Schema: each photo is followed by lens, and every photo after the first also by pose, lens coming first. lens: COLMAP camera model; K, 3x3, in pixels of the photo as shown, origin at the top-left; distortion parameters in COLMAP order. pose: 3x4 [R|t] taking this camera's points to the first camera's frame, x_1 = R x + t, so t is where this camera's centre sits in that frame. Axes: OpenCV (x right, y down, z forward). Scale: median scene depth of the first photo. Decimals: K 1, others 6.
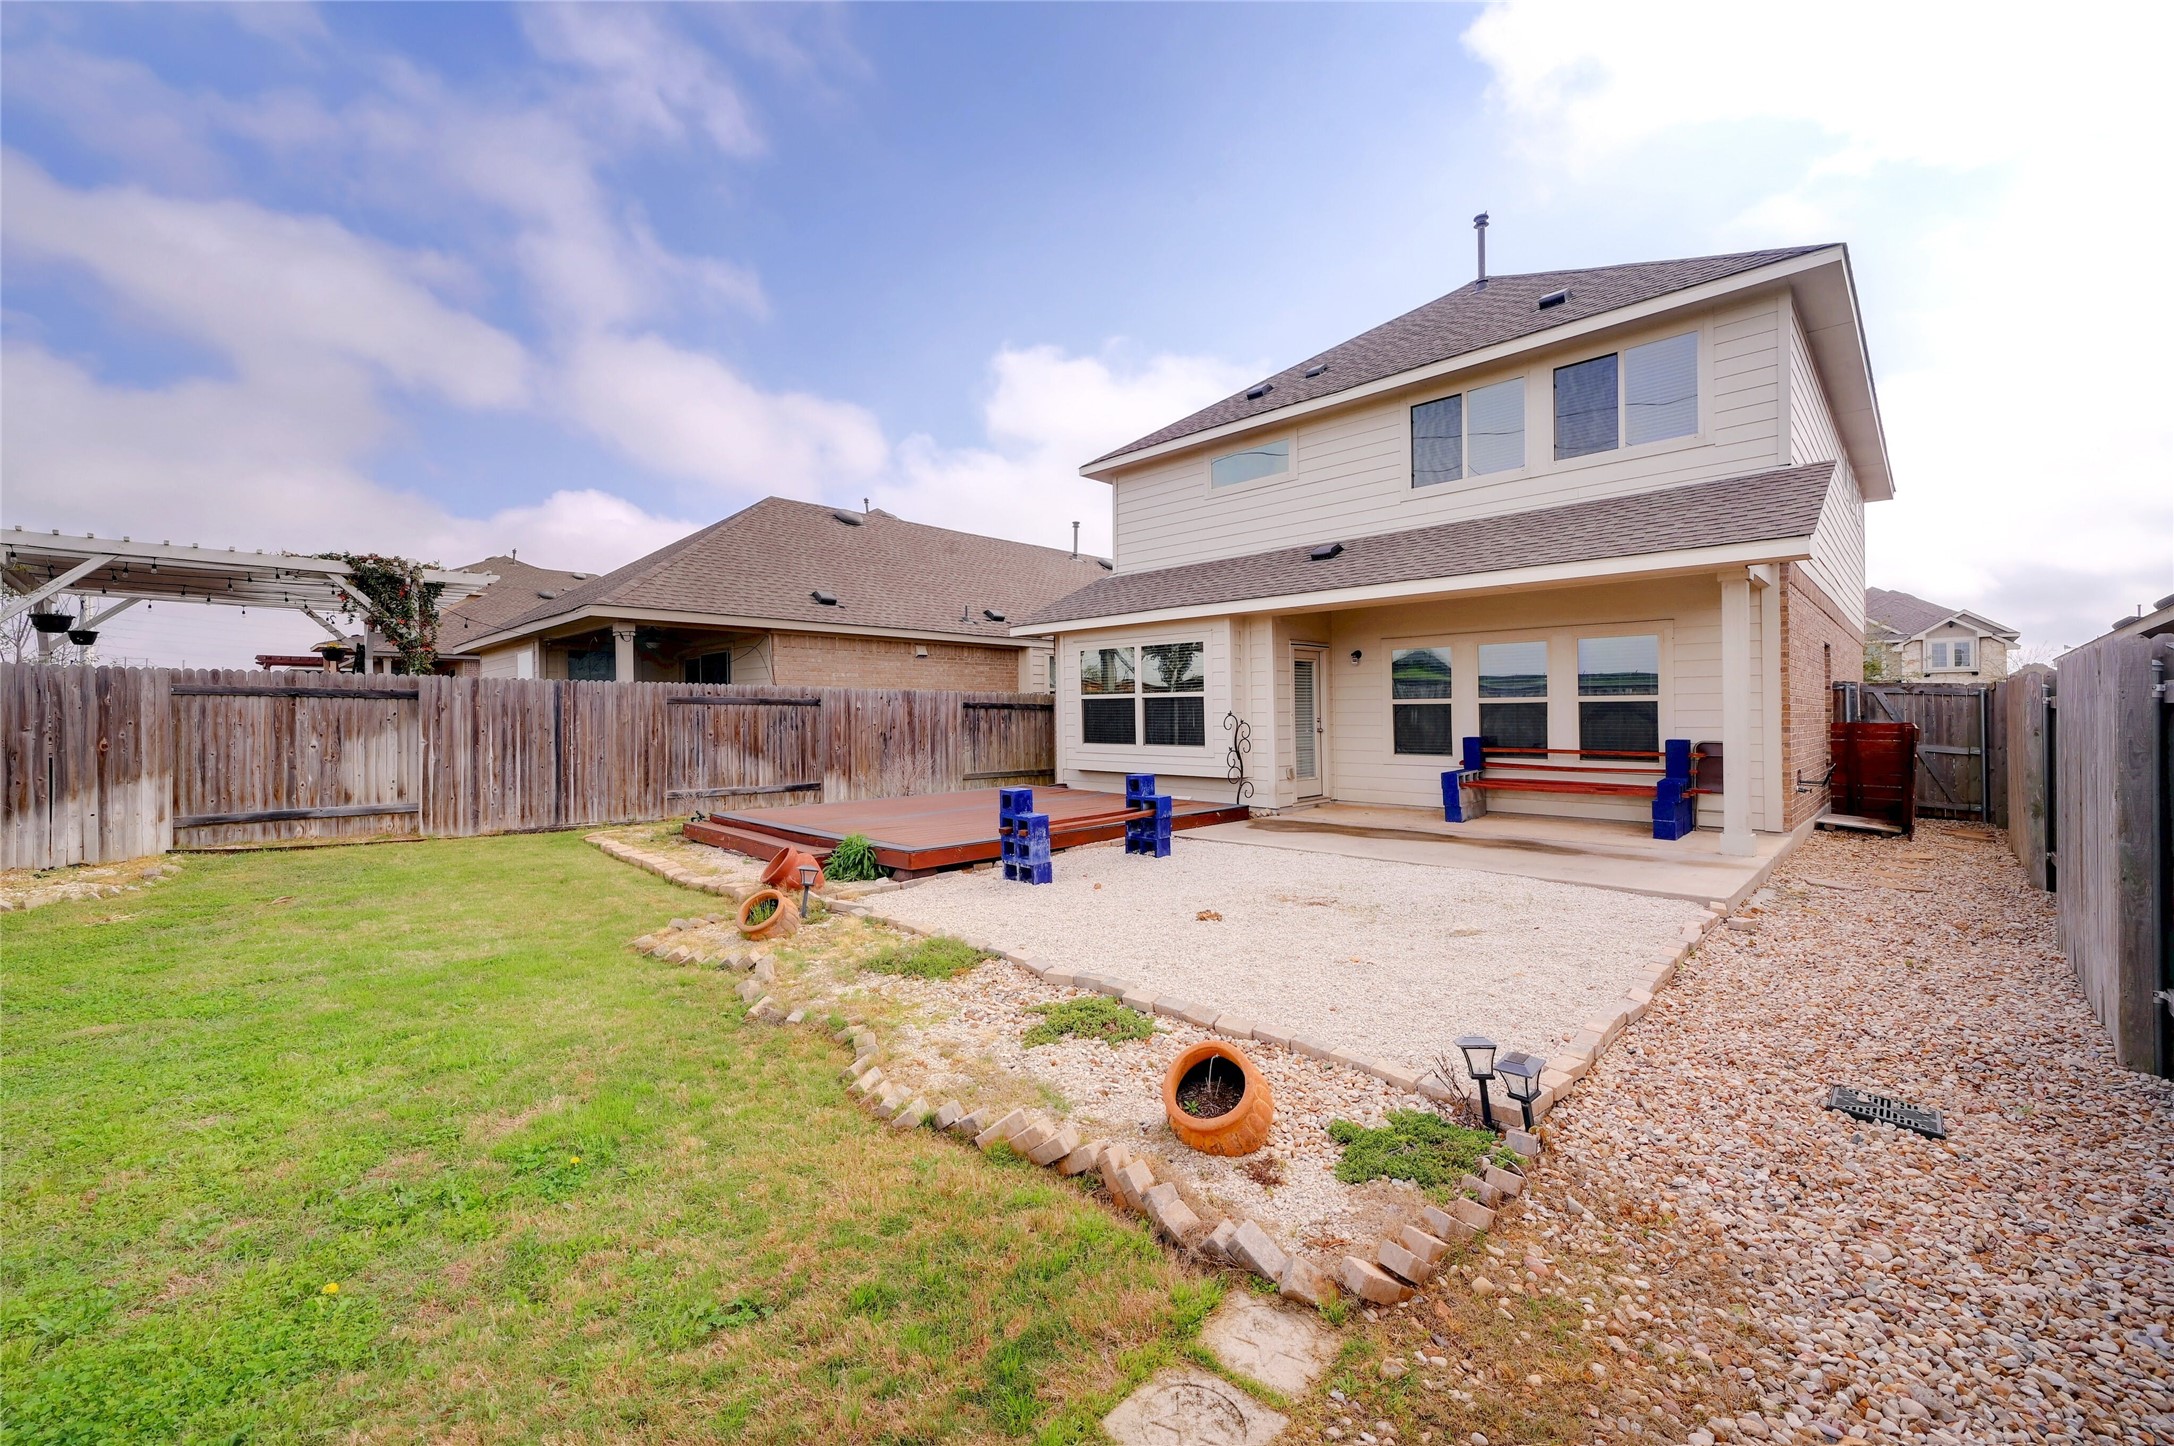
lens RADIAL K [[868.2, 0, 1093.4], [0, 868.2, 709.2], [0, 0, 1]] dist [0.000050, 0.001321]
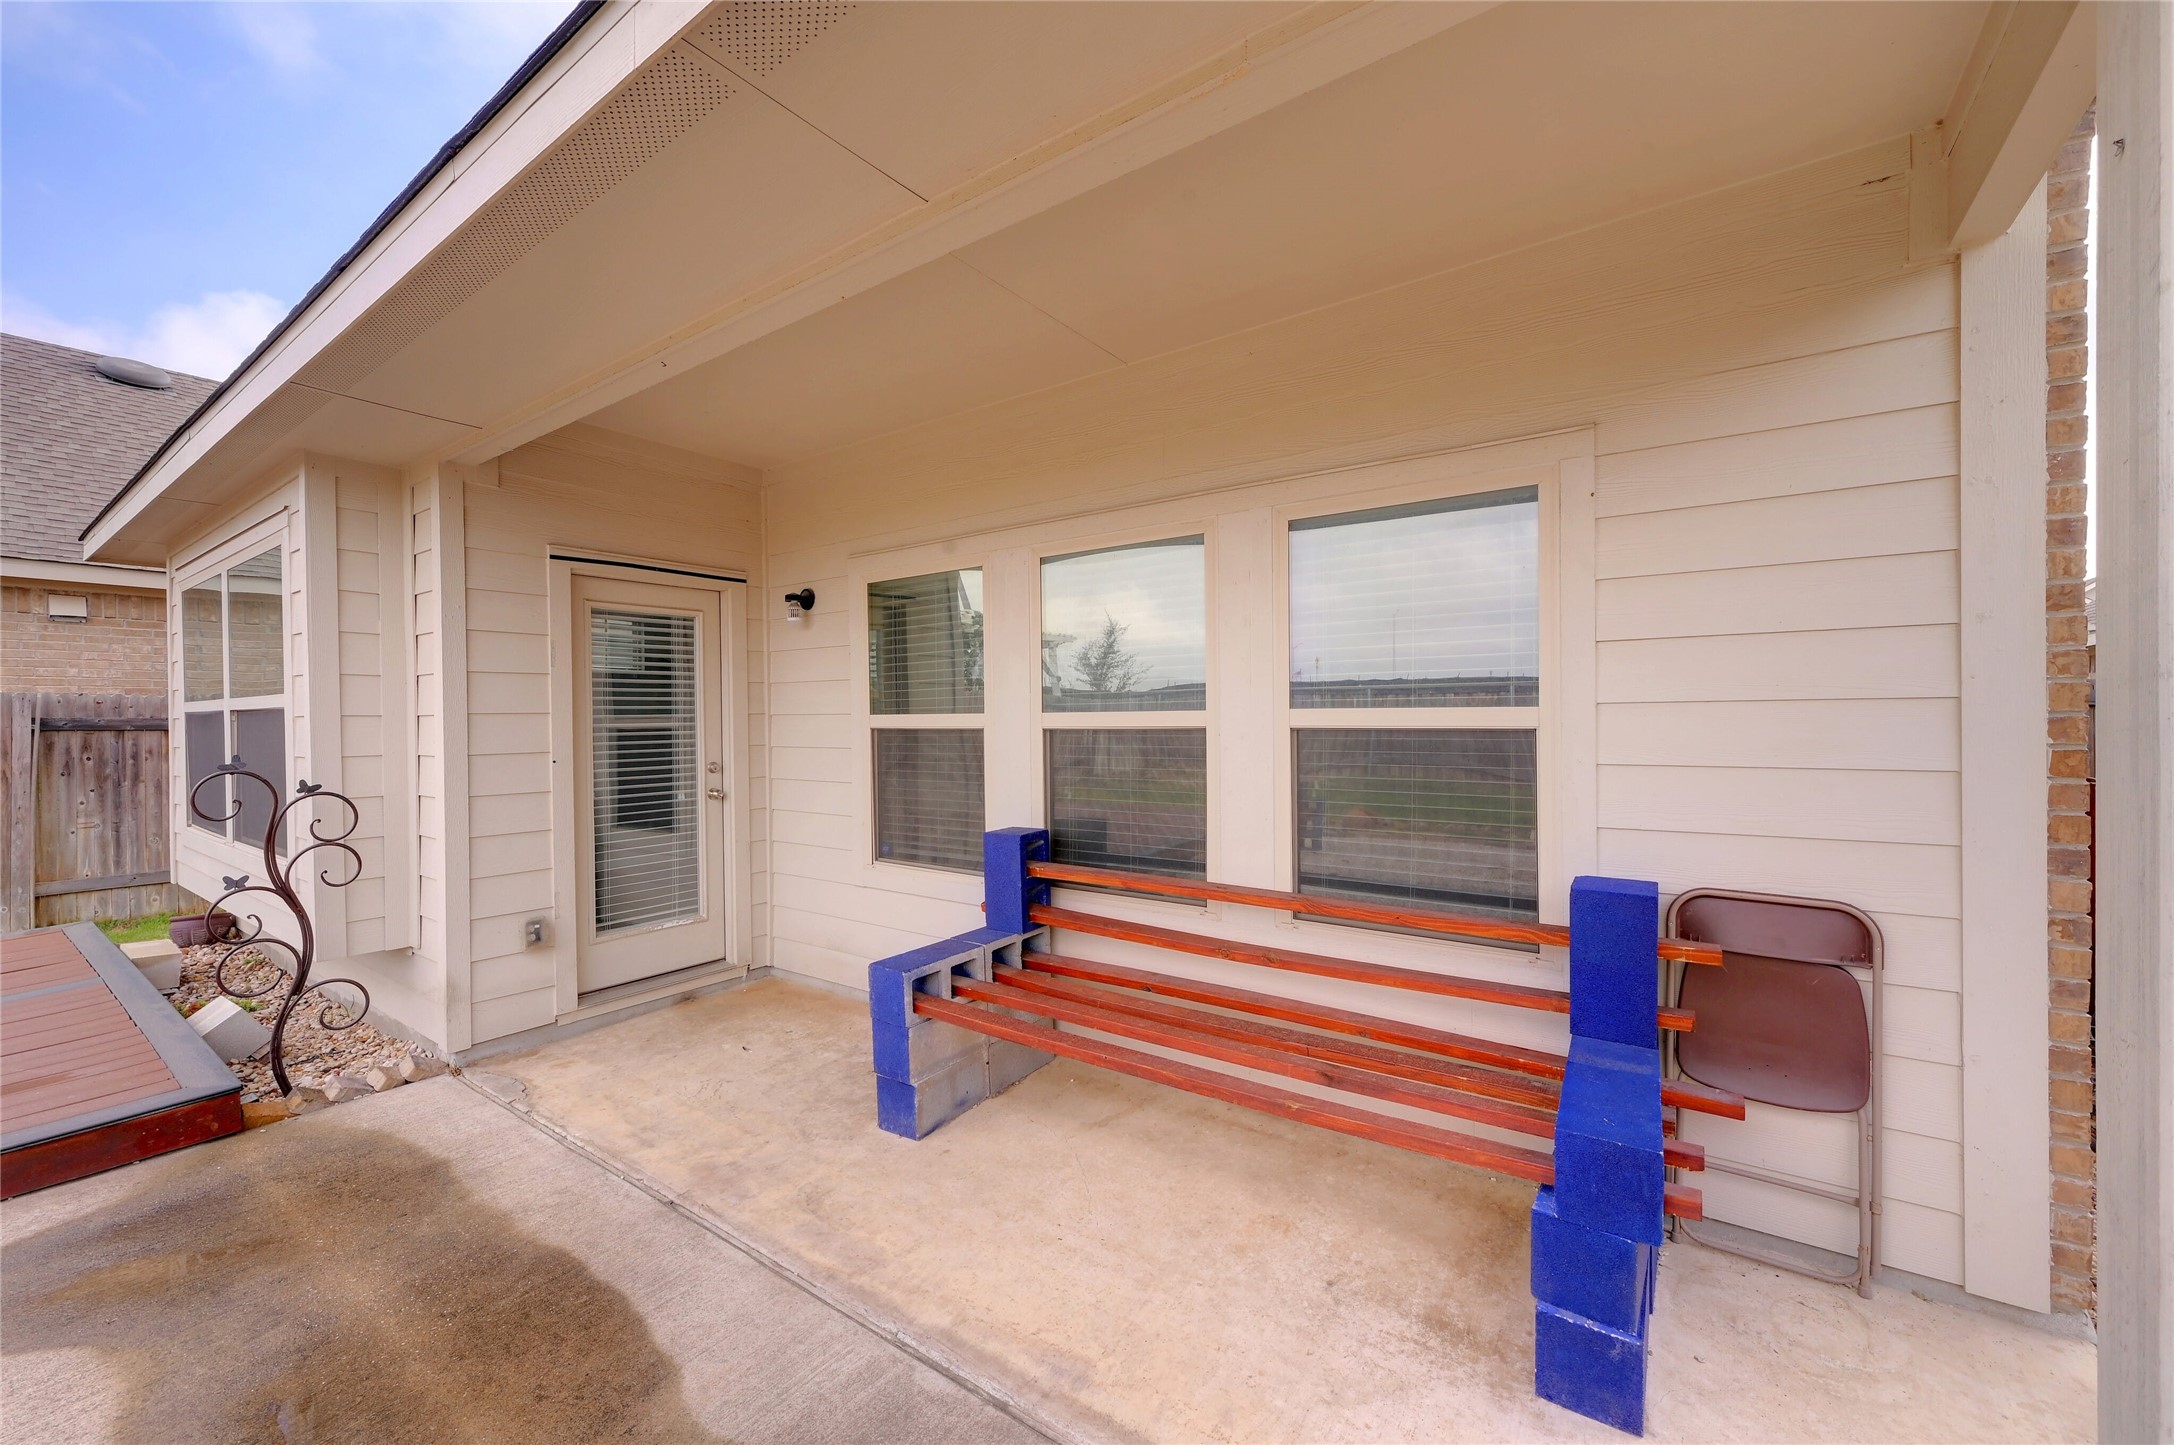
lens RADIAL K [[868.2, 0, 1094.4], [0, 868.2, 727.0], [0, 0, 1]] dist [0.000050, 0.001321]
pose [[0.990594, 0.000303, 0.136831, 0.443175], [-0.001512, 0.999961, 0.008732, -0.011671], [-0.136823, -0.008857, 0.990556, 0.699825]]
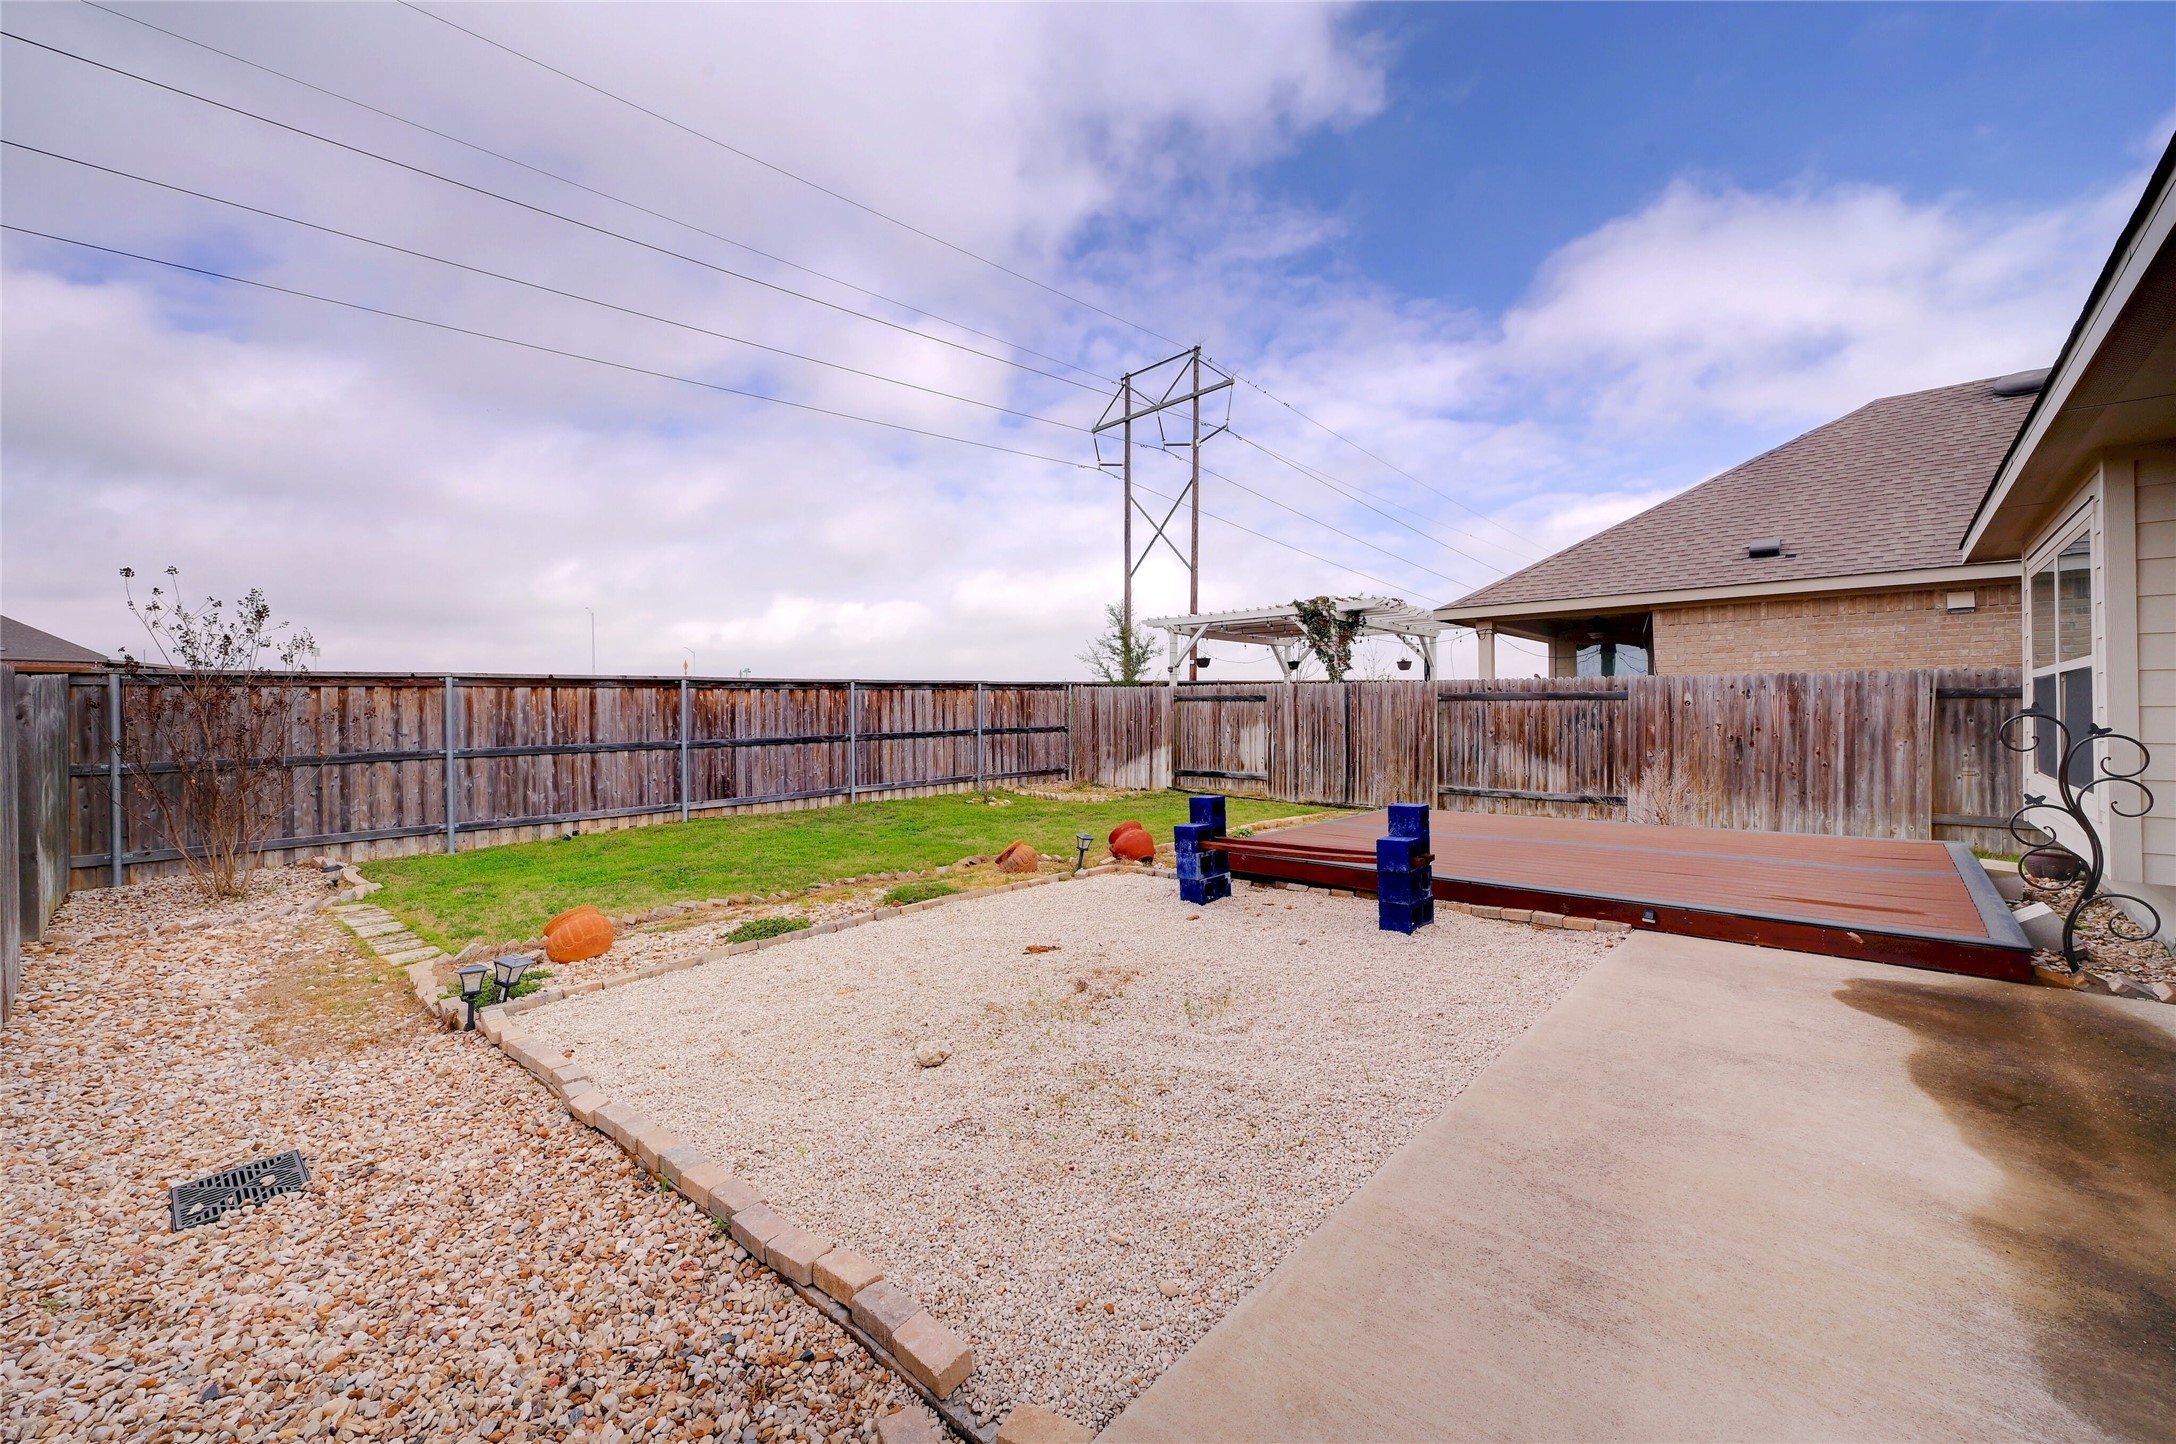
lens RADIAL K [[869.0, 0, 1087.3], [0, 869.0, 714.6], [0, 0, 1]] dist [0.000050, 0.001321]
pose [[0.033188, 0.004819, -0.999438, 0.571630], [0.010407, 0.999933, 0.005167, 0.000439], [0.999395, -0.010572, 0.033135, 0.595499]]
